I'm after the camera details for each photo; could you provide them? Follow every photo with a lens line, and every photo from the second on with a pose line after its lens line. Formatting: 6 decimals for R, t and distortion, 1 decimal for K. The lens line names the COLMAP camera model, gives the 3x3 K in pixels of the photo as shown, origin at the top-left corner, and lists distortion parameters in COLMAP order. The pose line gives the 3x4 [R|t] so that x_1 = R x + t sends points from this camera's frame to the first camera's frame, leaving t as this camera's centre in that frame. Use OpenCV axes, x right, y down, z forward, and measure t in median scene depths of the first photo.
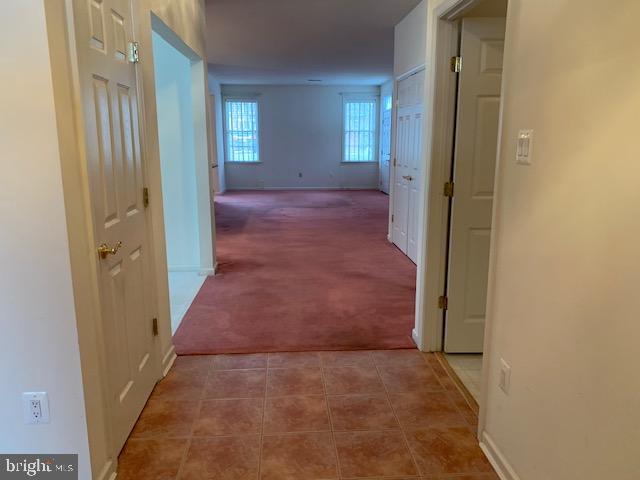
lens RADIAL K [[492.5, 0, 322.2], [0, 492.5, 241.5], [0, 0, 1]] dist [0.036439, -0.038312]
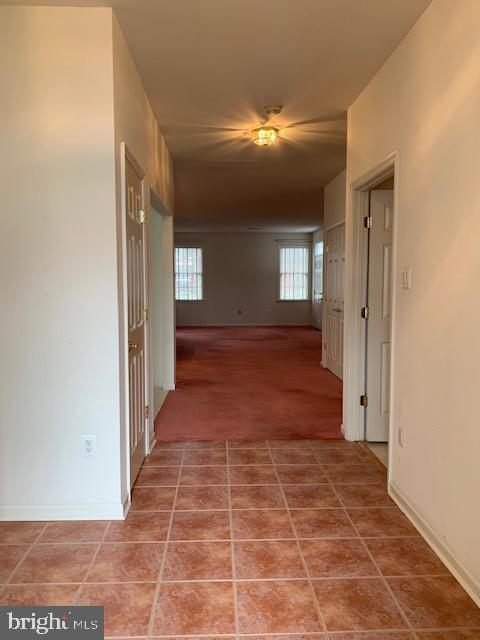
lens RADIAL K [[492.5, 0, 246.8], [0, 492.5, 318.2], [0, 0, 1]] dist [0.036439, -0.038312]
pose [[0.999827, 0.002563, -0.018443, -0.017064], [-0.004956, 0.991378, -0.130940, 0.038406], [0.017949, 0.131009, 0.991219, -0.145594]]
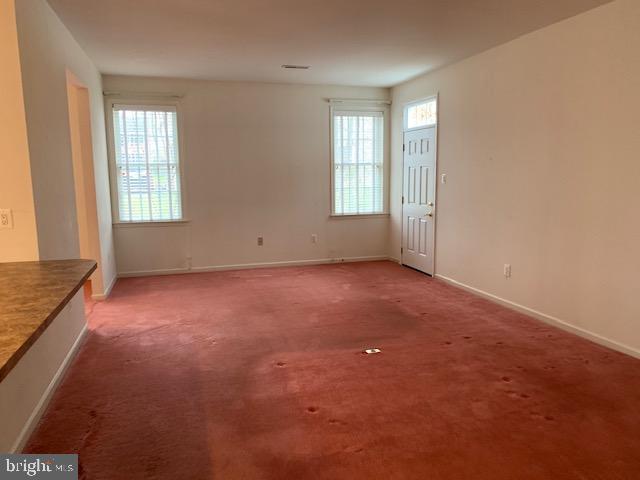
lens RADIAL K [[492.5, 0, 332.3], [0, 492.5, 240.4], [0, 0, 1]] dist [0.036439, -0.038312]
pose [[0.973410, -0.038720, 0.225775, -0.170189], [0.053877, 0.996661, -0.061360, -0.182986], [-0.222645, 0.071893, 0.972245, 0.823331]]
